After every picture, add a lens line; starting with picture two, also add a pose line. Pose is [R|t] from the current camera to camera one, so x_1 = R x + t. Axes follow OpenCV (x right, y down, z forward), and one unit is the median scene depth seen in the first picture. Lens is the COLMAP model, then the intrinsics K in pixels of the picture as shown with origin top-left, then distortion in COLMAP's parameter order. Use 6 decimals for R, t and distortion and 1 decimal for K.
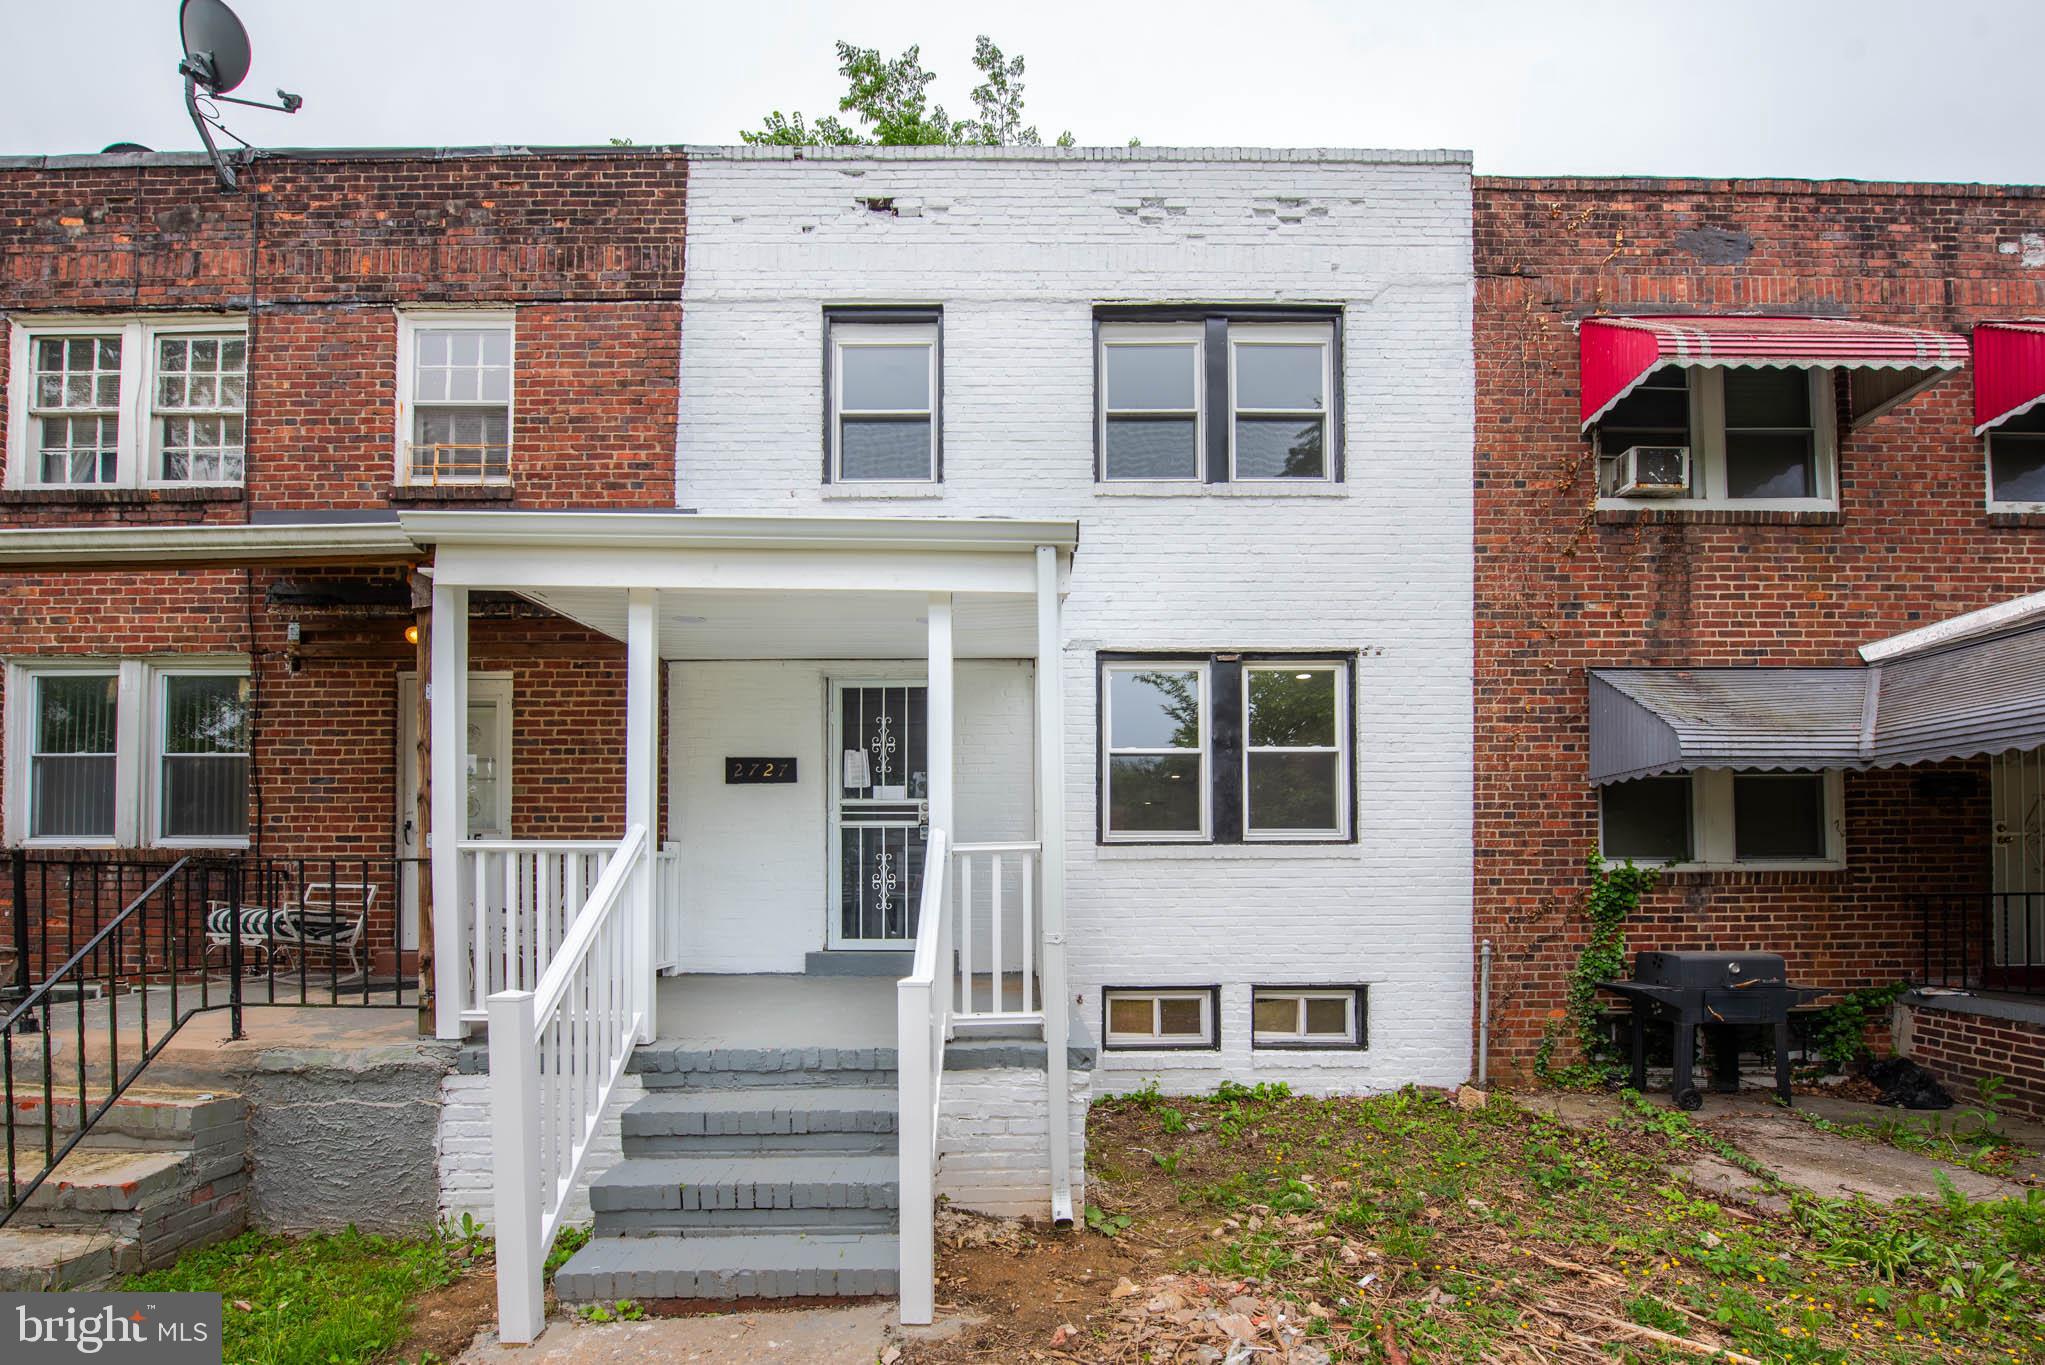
lens RADIAL K [[852.4, 0, 1010.7], [0, 852.4, 727.5], [0, 0, 1]] dist [-0.006841, -0.003426]
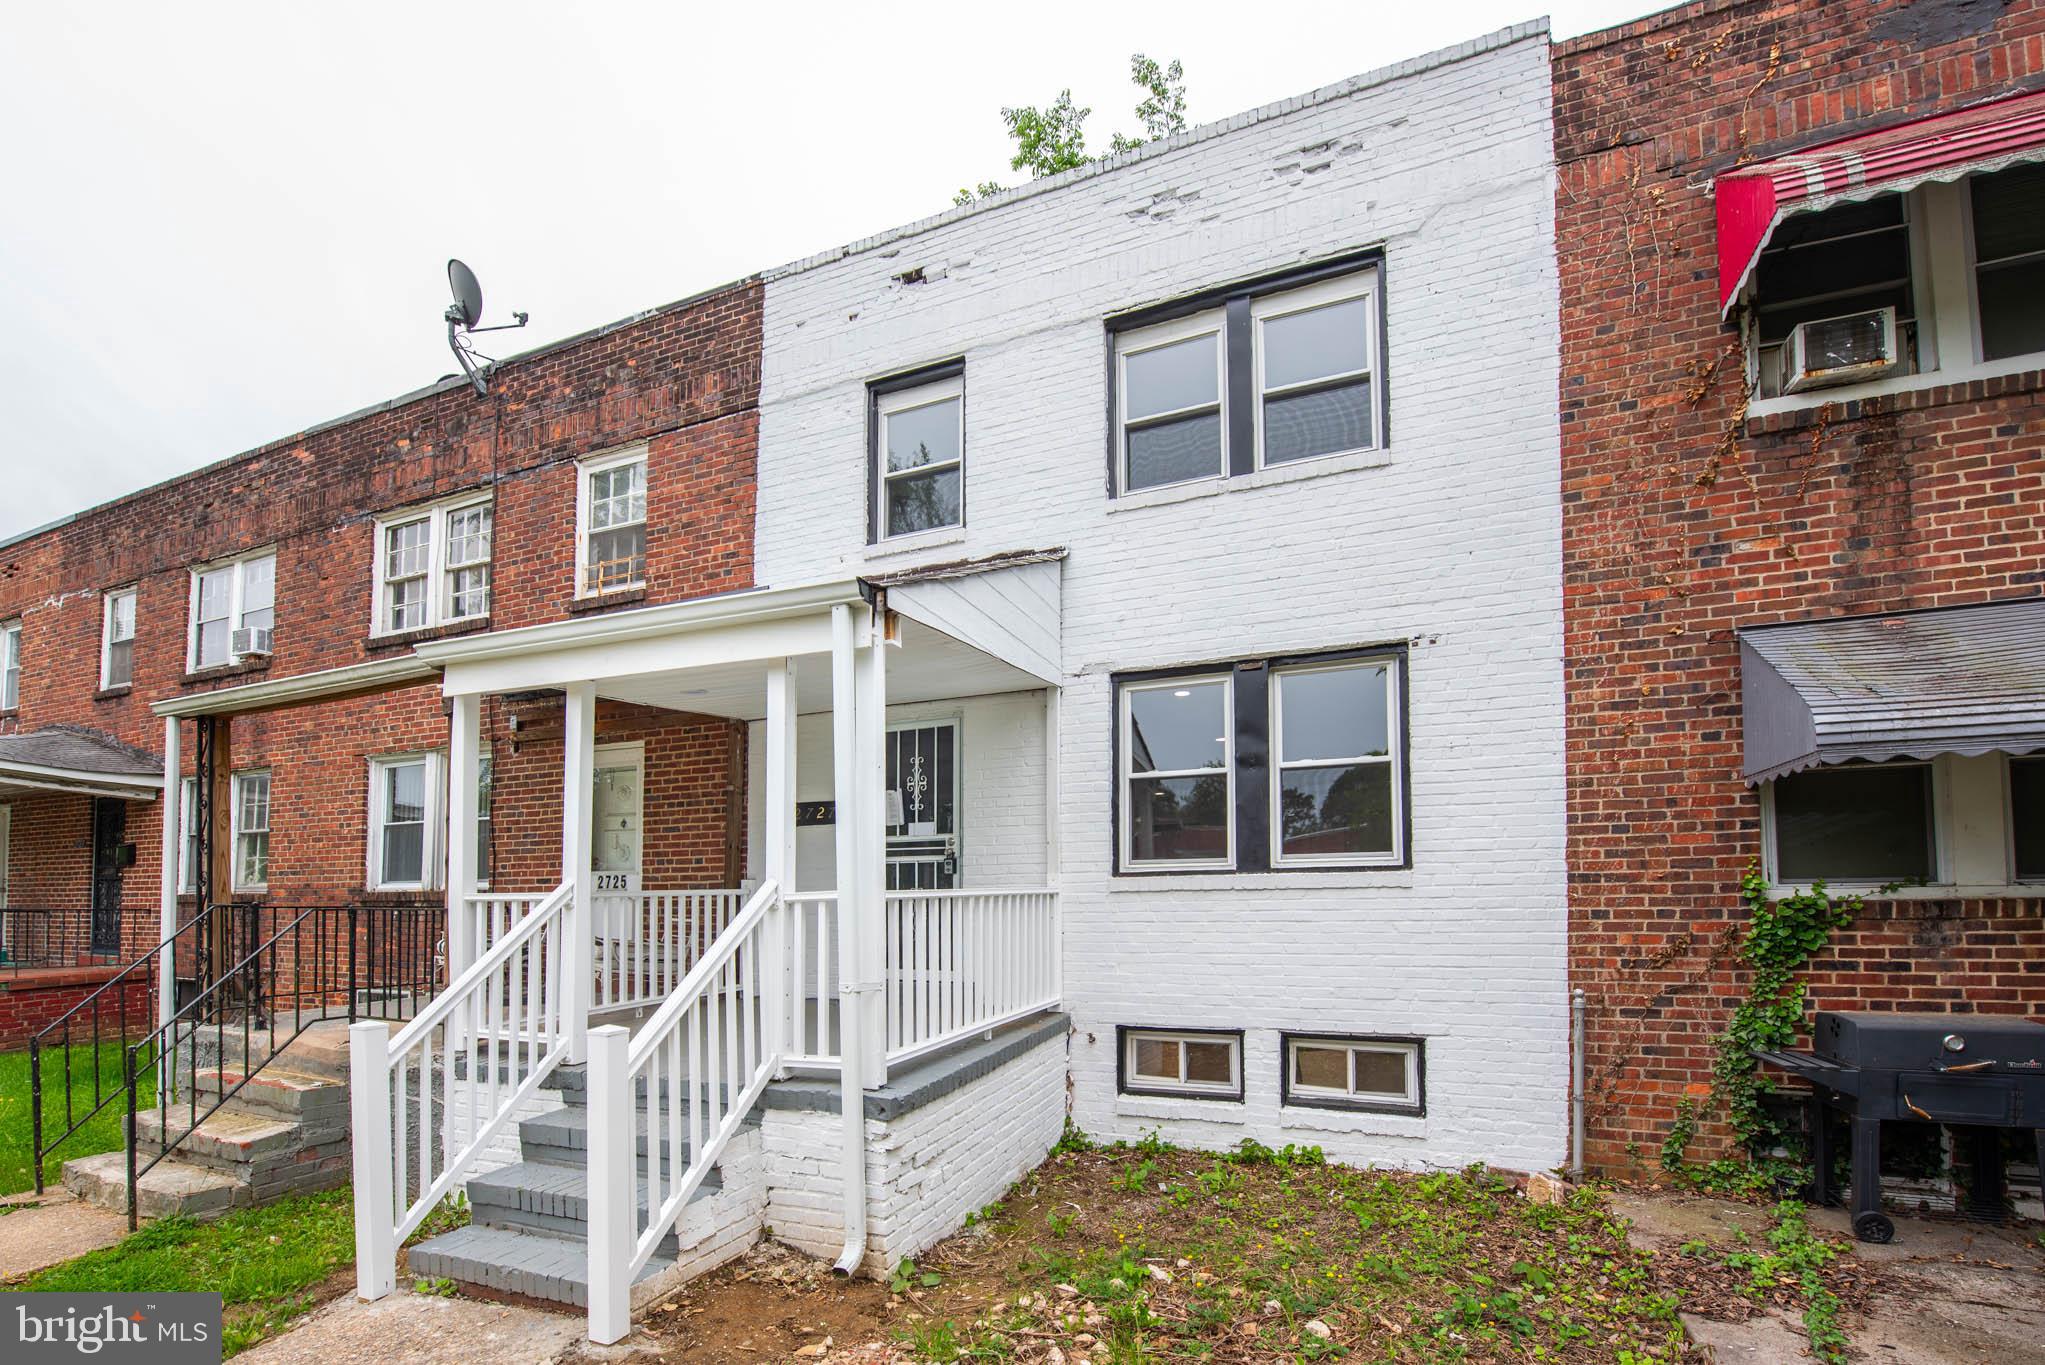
lens RADIAL K [[845.9, 0, 1031.8], [0, 845.9, 717.5], [0, 0, 1]] dist [-0.006825, -0.003262]
pose [[0.927970, -0.084178, -0.363022, 0.352346], [0.076025, 0.996430, -0.036716, -0.011251], [0.364817, 0.006473, 0.931057, 0.072097]]
